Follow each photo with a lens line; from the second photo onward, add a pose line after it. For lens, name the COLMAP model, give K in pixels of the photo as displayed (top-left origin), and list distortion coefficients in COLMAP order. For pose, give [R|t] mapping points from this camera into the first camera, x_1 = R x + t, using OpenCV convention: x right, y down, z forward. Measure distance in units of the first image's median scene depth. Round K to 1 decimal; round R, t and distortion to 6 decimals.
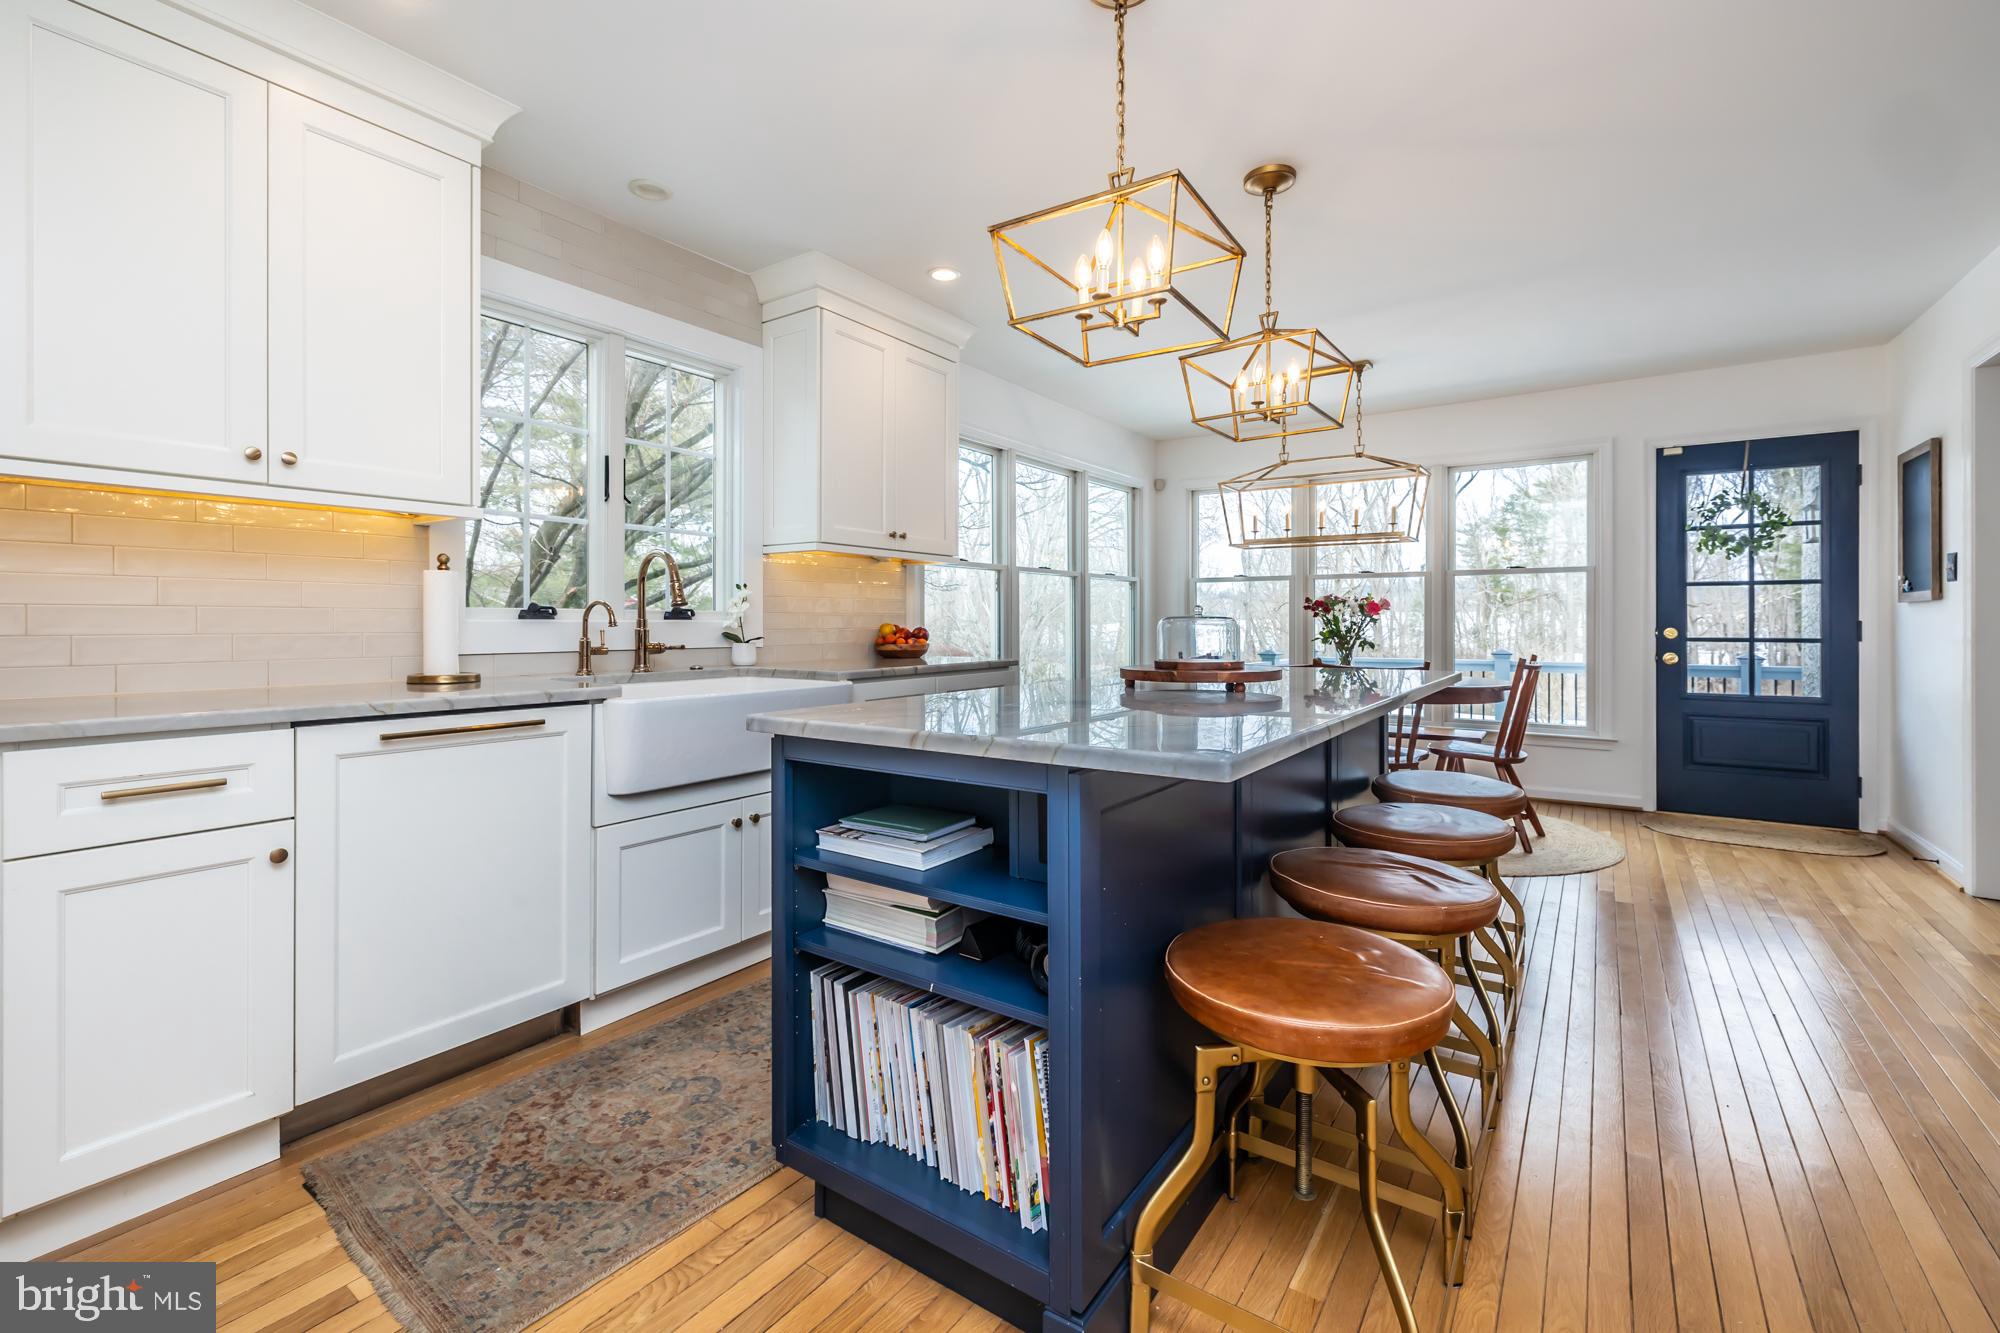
lens RADIAL K [[852.7, 0, 993.5], [0, 852.7, 614.8], [0, 0, 1]] dist [-0.020369, -0.000043]
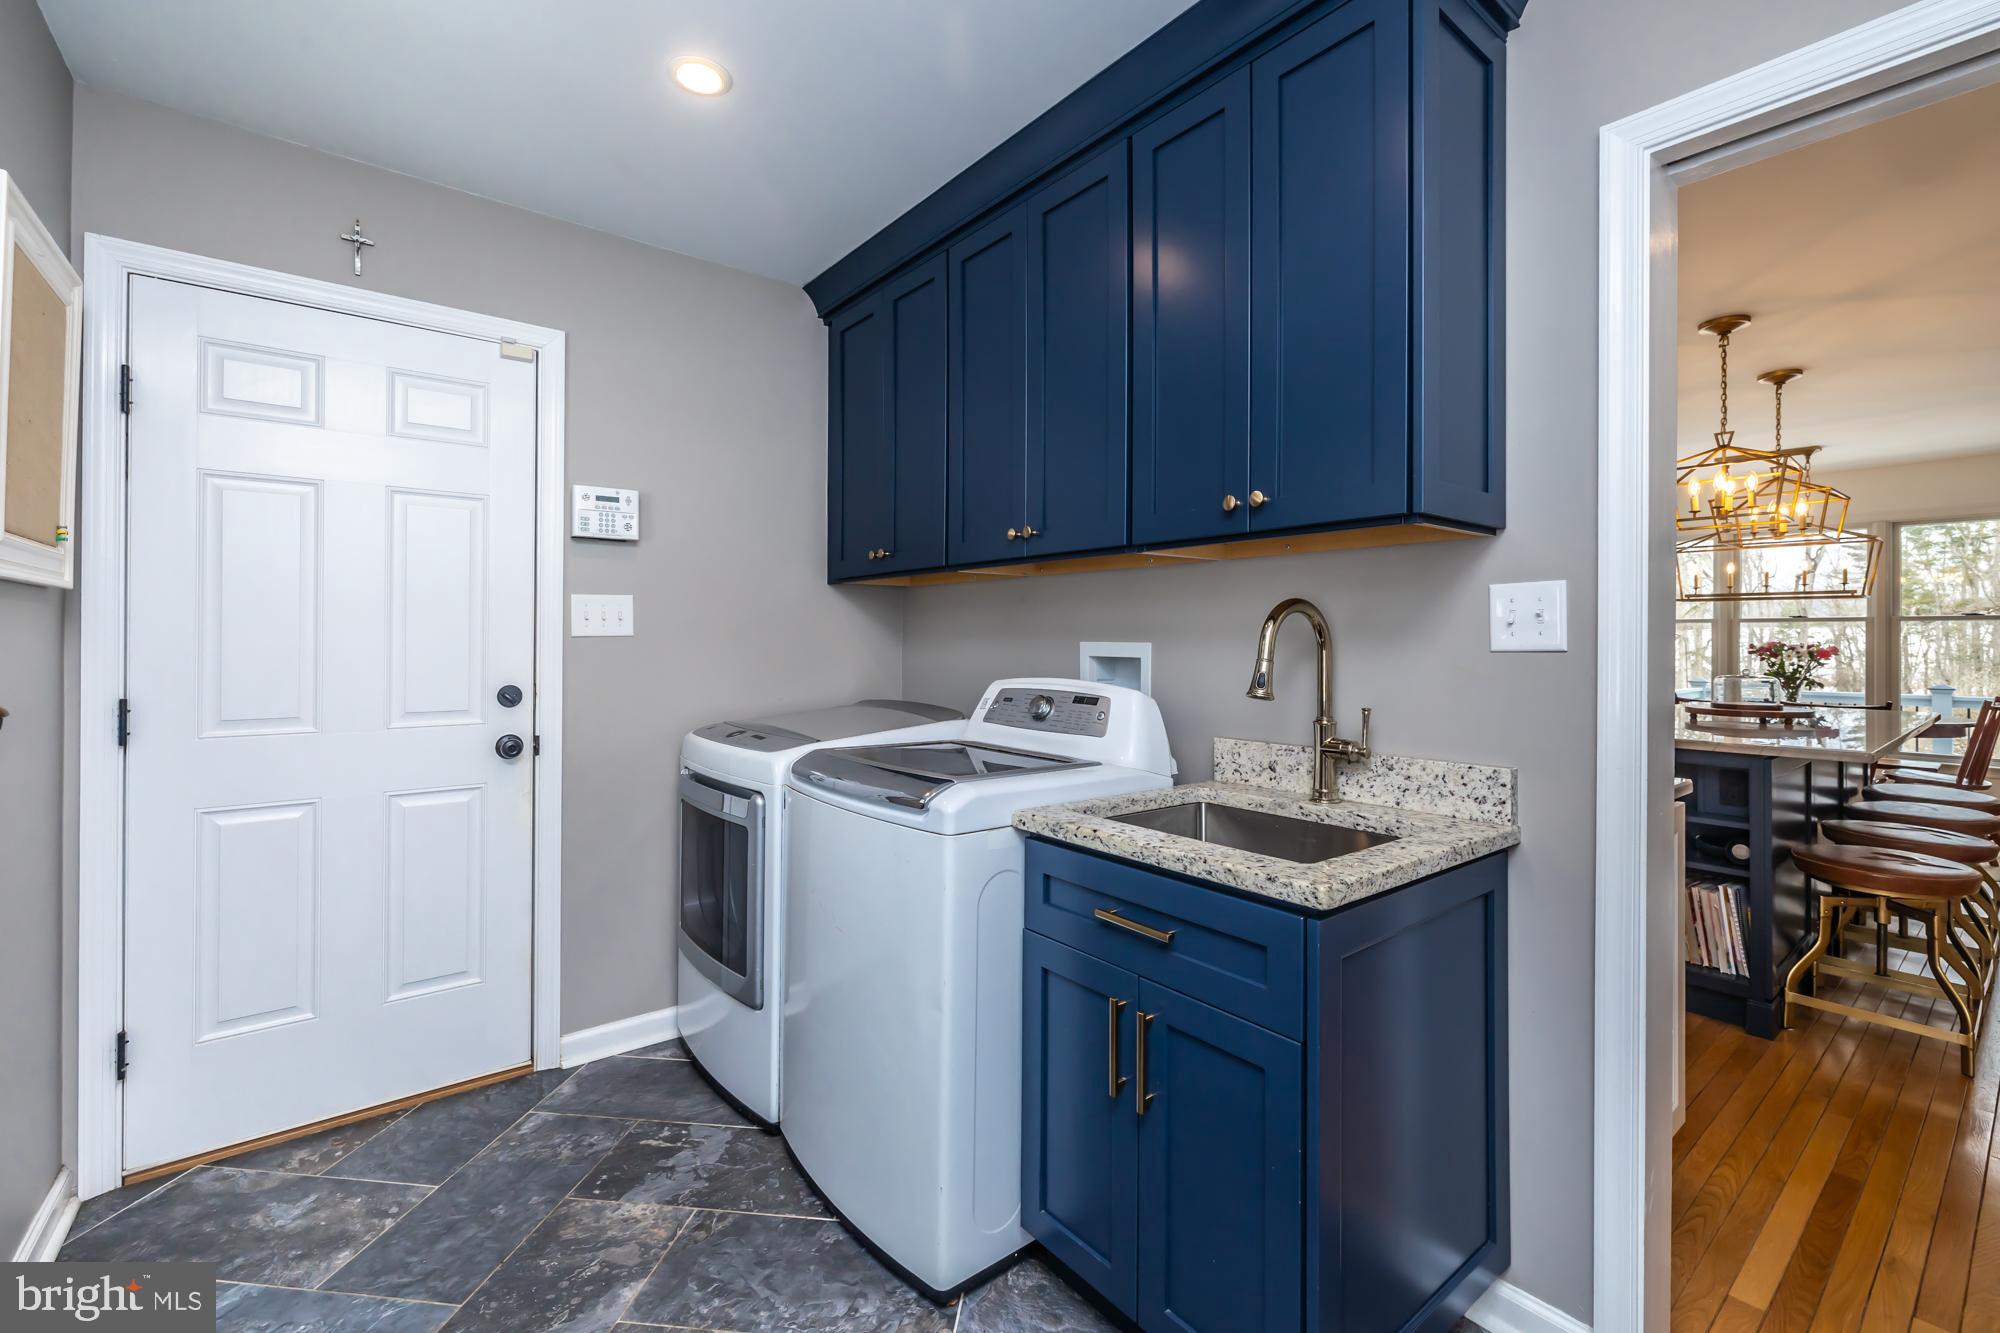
lens RADIAL K [[852.1, 0, 996.9], [0, 852.1, 625.4], [0, 0, 1]] dist [0.000788, 0.000056]
pose [[0.961461, -0.000158, -0.274941, -0.346889], [-0.000779, 0.999994, -0.003301, -0.044470], [0.274940, 0.003388, 0.961456, -0.482930]]
